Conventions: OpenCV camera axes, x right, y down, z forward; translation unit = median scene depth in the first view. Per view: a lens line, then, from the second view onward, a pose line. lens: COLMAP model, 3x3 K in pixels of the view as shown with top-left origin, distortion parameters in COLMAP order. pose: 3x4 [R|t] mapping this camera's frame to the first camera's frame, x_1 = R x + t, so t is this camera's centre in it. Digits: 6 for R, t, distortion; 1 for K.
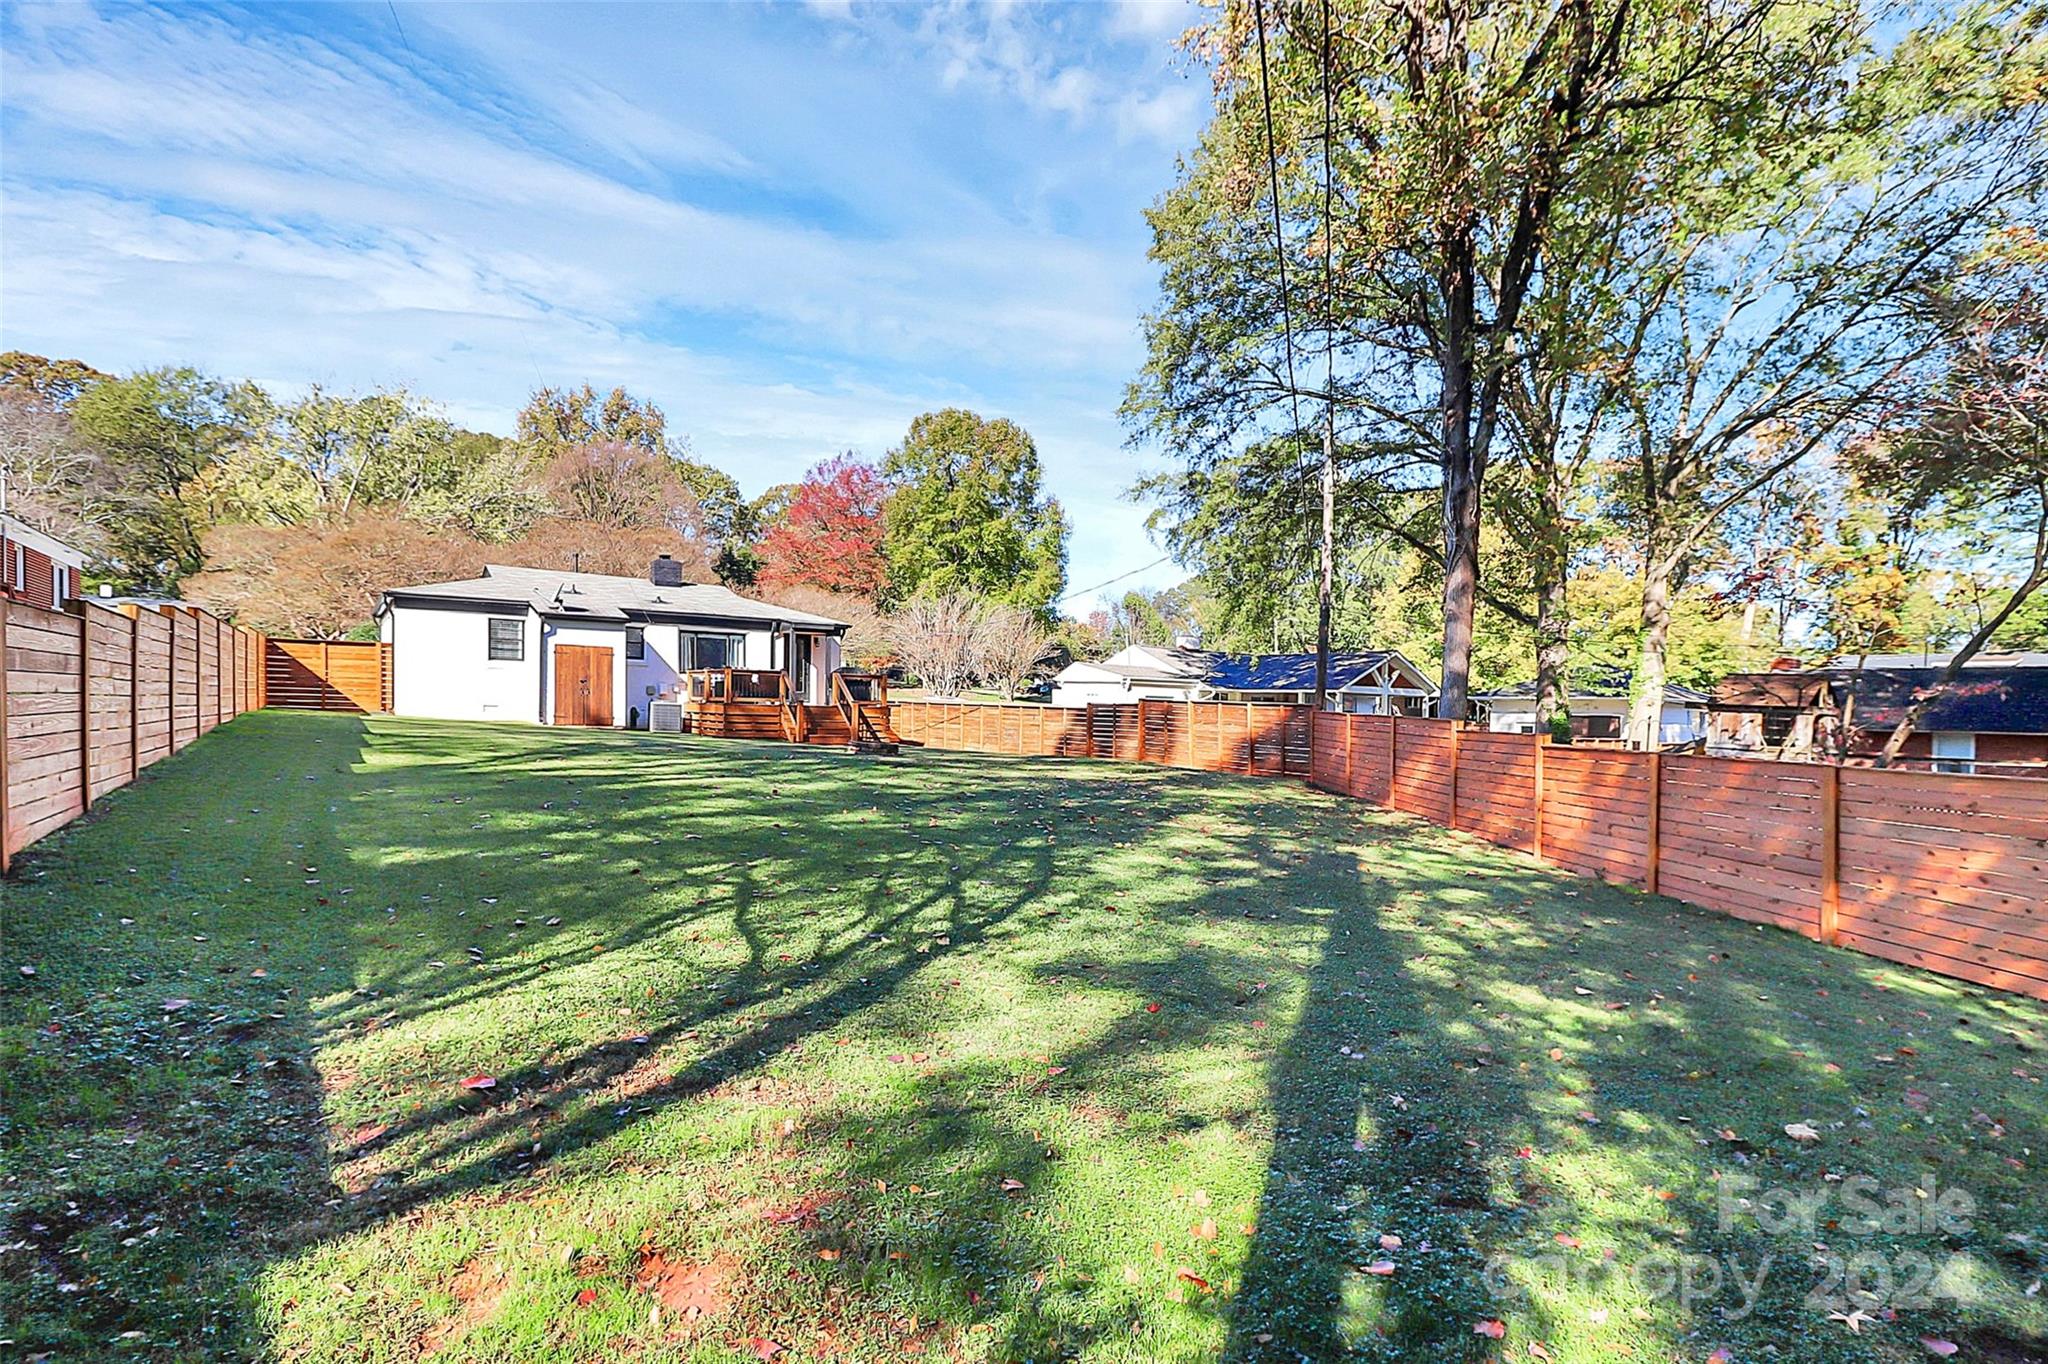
lens RADIAL K [[964.0, 0, 1023.8], [0, 964.0, 769.8], [0, 0, 1]] dist [-0.002233, -0.000694]
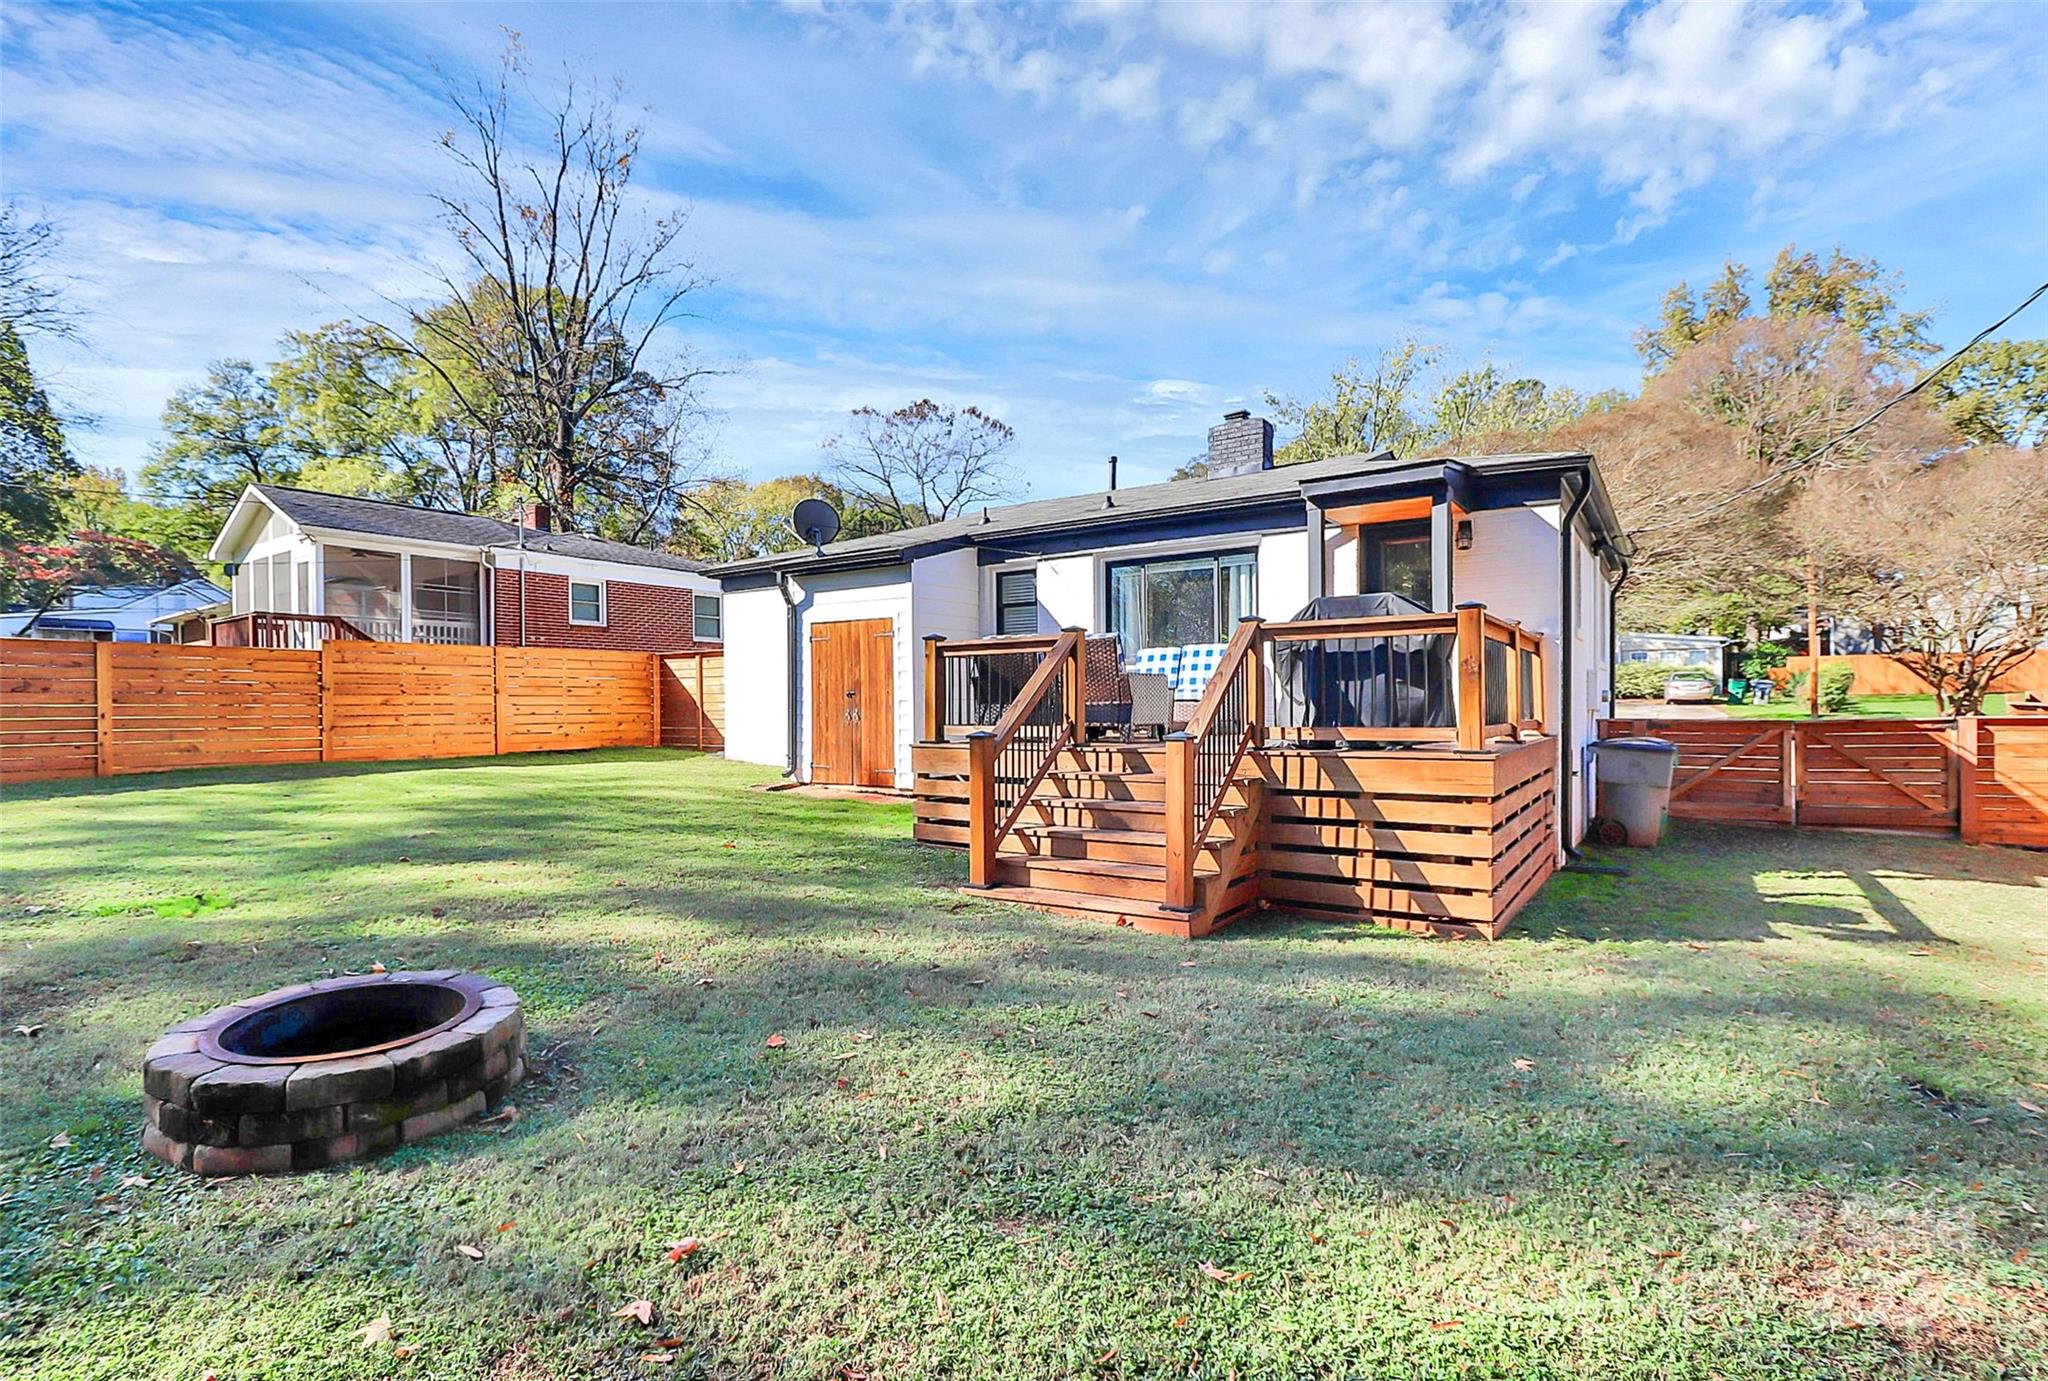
lens RADIAL K [[950.2, 0, 1024.3], [0, 950.2, 720.6], [0, 0, 1]] dist [0.001323, 0.000029]
pose [[0.369024, -0.008459, -0.929381, 0.006626], [-0.041526, 0.998810, -0.025579, -0.021948], [0.928492, 0.048033, 0.368234, 0.282819]]
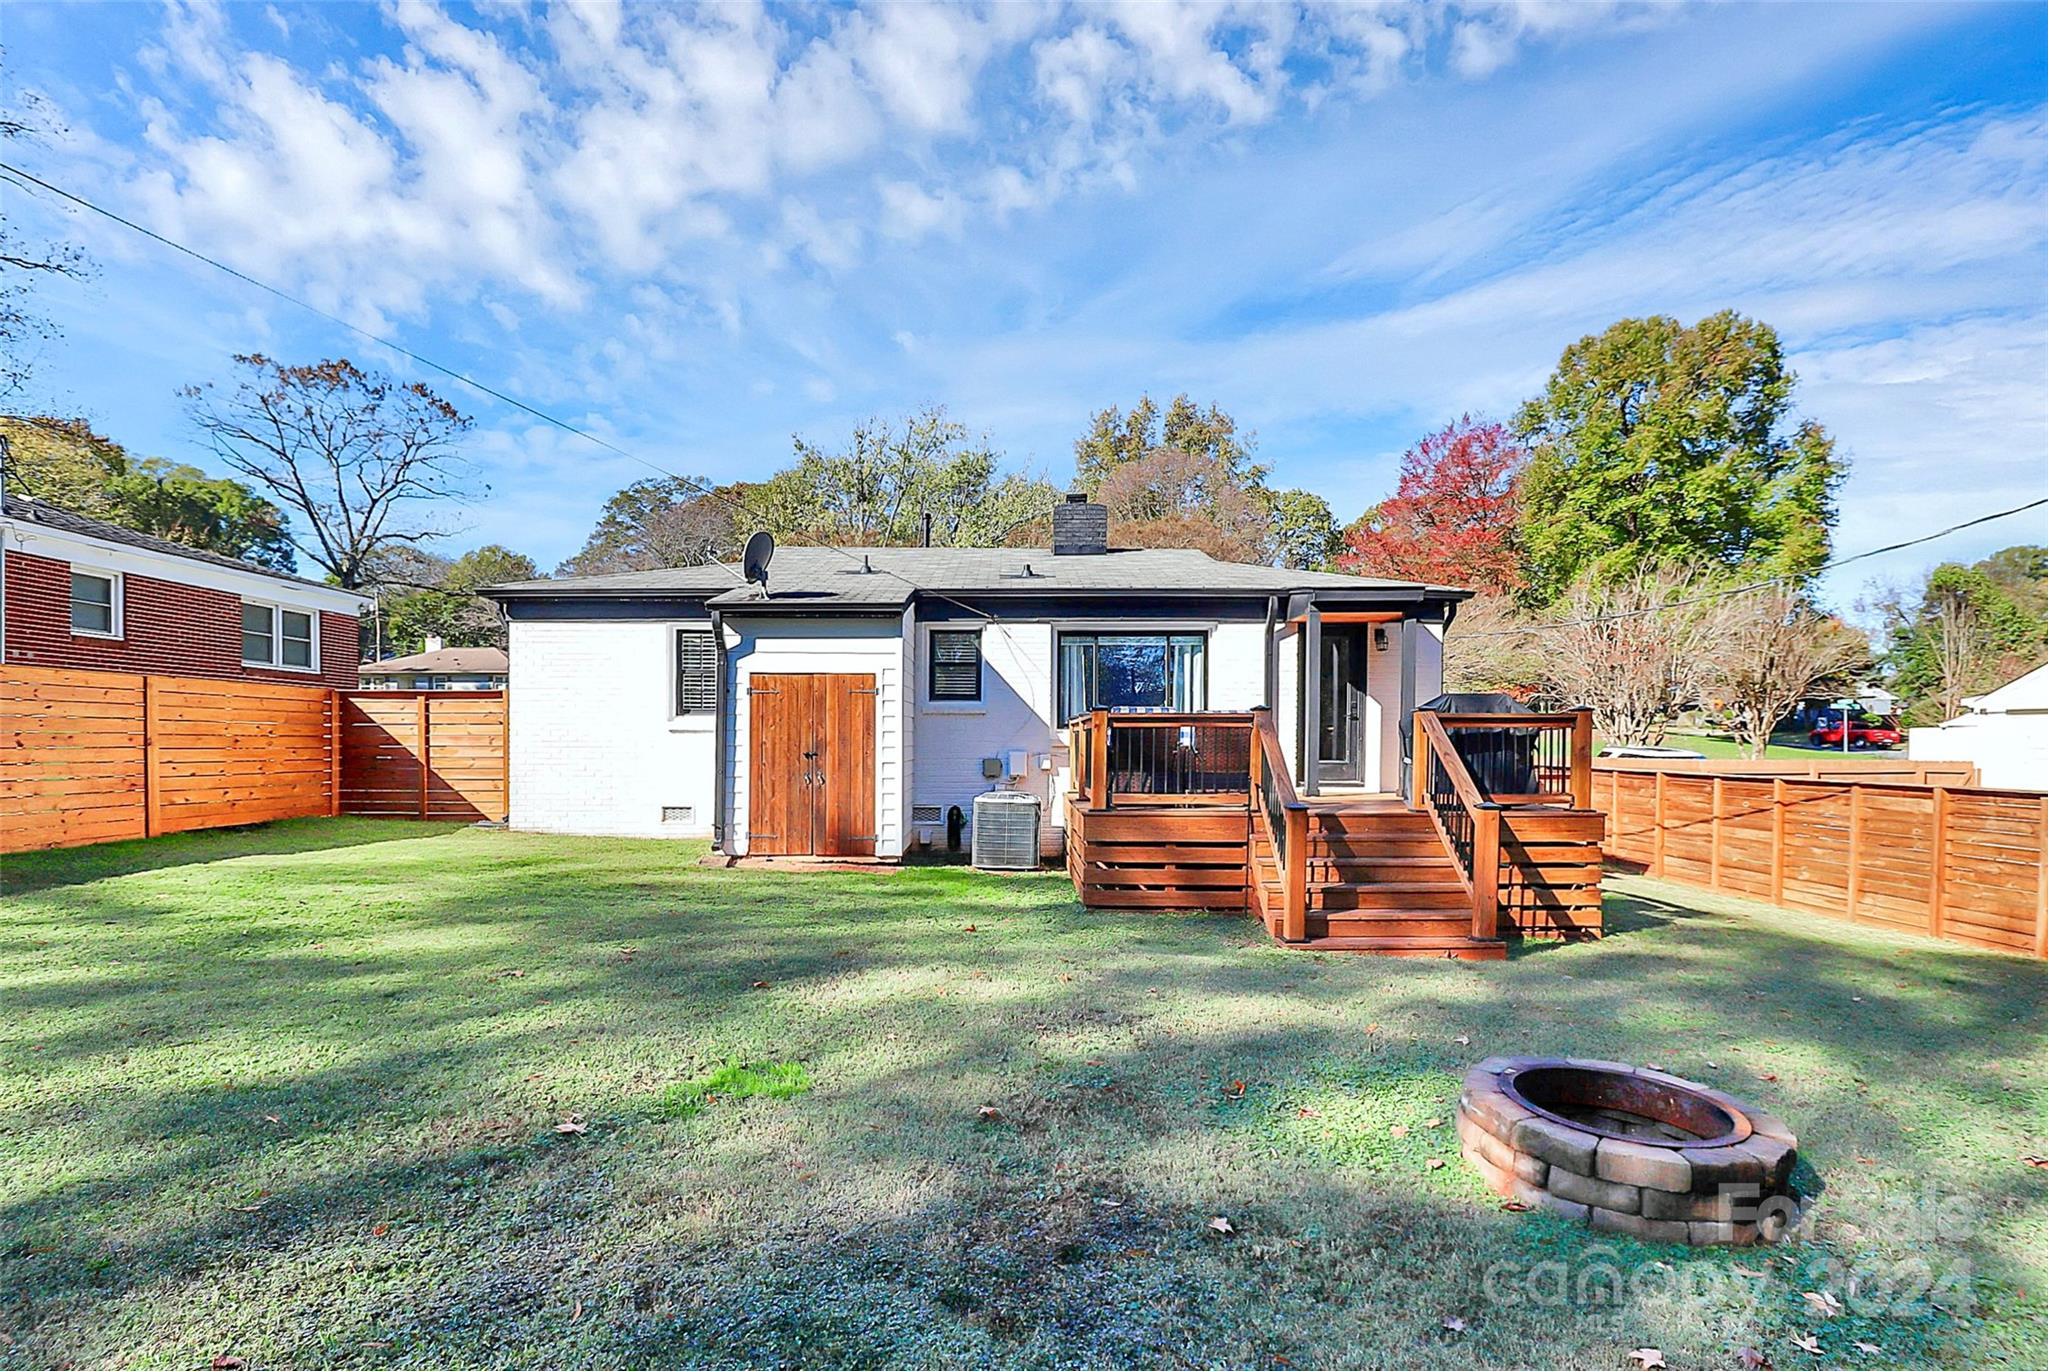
lens RADIAL K [[964.0, 0, 1023.8], [0, 964.0, 773.3], [0, 0, 1]] dist [-0.002233, -0.000694]
pose [[0.821052, -0.002966, -0.570845, -0.039732], [-0.019614, 0.999249, -0.033403, -0.022194], [0.570516, 0.038623, 0.820378, 0.217314]]
